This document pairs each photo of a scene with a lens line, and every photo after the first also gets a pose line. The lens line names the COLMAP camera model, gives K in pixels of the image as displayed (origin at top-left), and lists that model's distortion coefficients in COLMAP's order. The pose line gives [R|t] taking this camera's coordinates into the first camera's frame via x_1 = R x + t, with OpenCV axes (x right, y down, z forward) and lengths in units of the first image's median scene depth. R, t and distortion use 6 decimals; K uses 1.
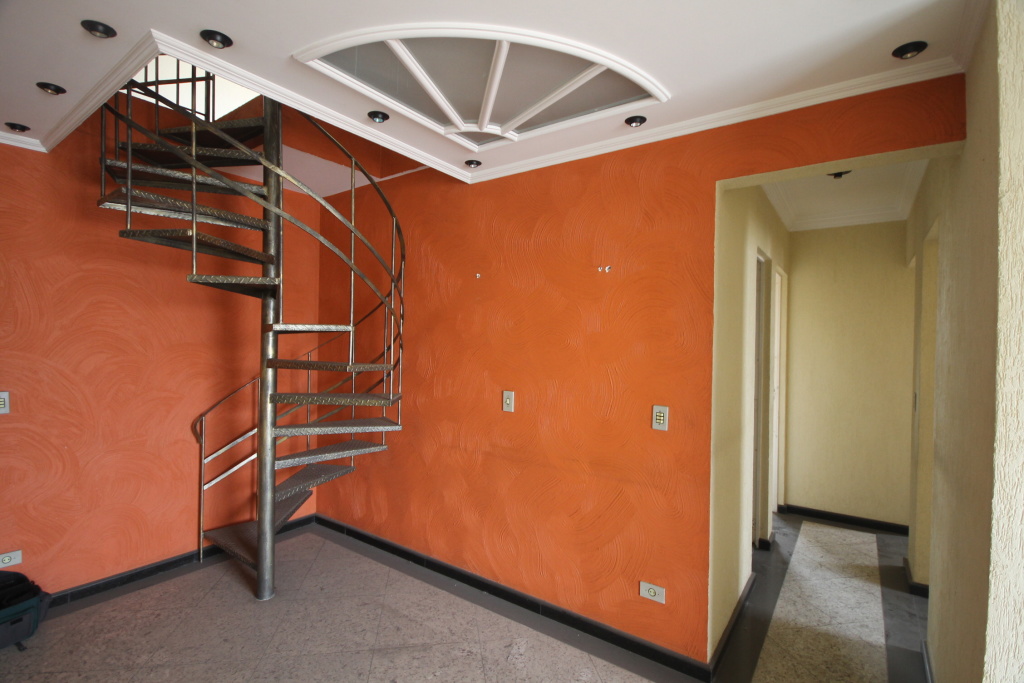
lens RADIAL K [[482.5, 0, 508.7], [0, 482.5, 341.5], [0, 0, 1]] dist [0.004564, 0.000241]
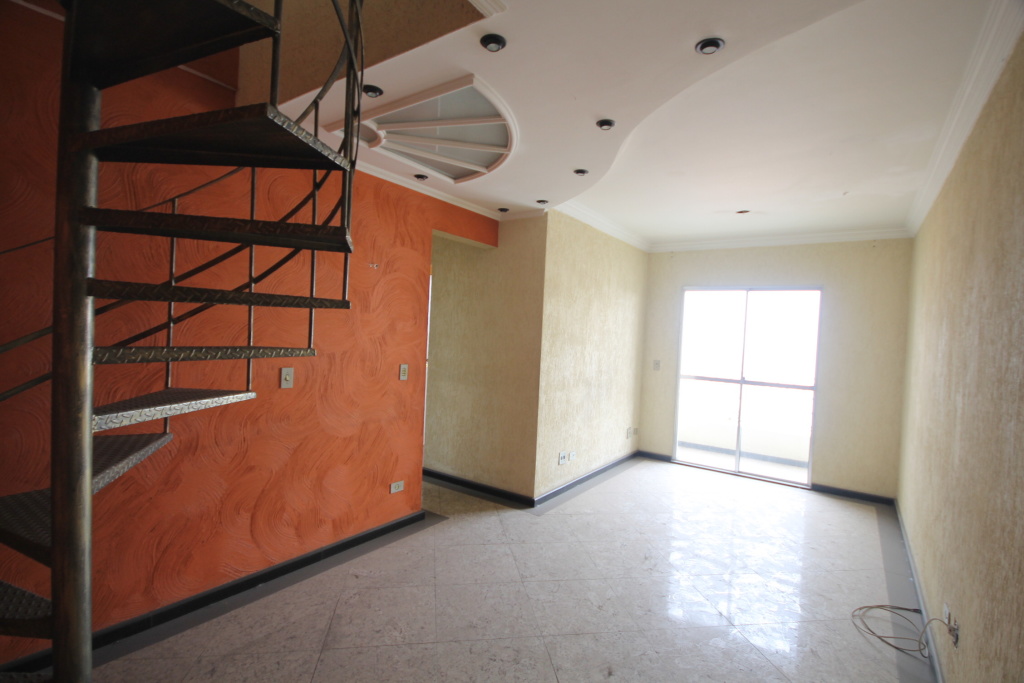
lens RADIAL K [[482.5, 0, 509.2], [0, 482.5, 340.9], [0, 0, 1]] dist [0.004564, 0.000241]
pose [[-0.009339, -0.028898, 0.999539, -1.176499], [-0.041267, 0.998742, 0.028489, 0.001736], [-0.999105, -0.040982, -0.010520, 0.662737]]
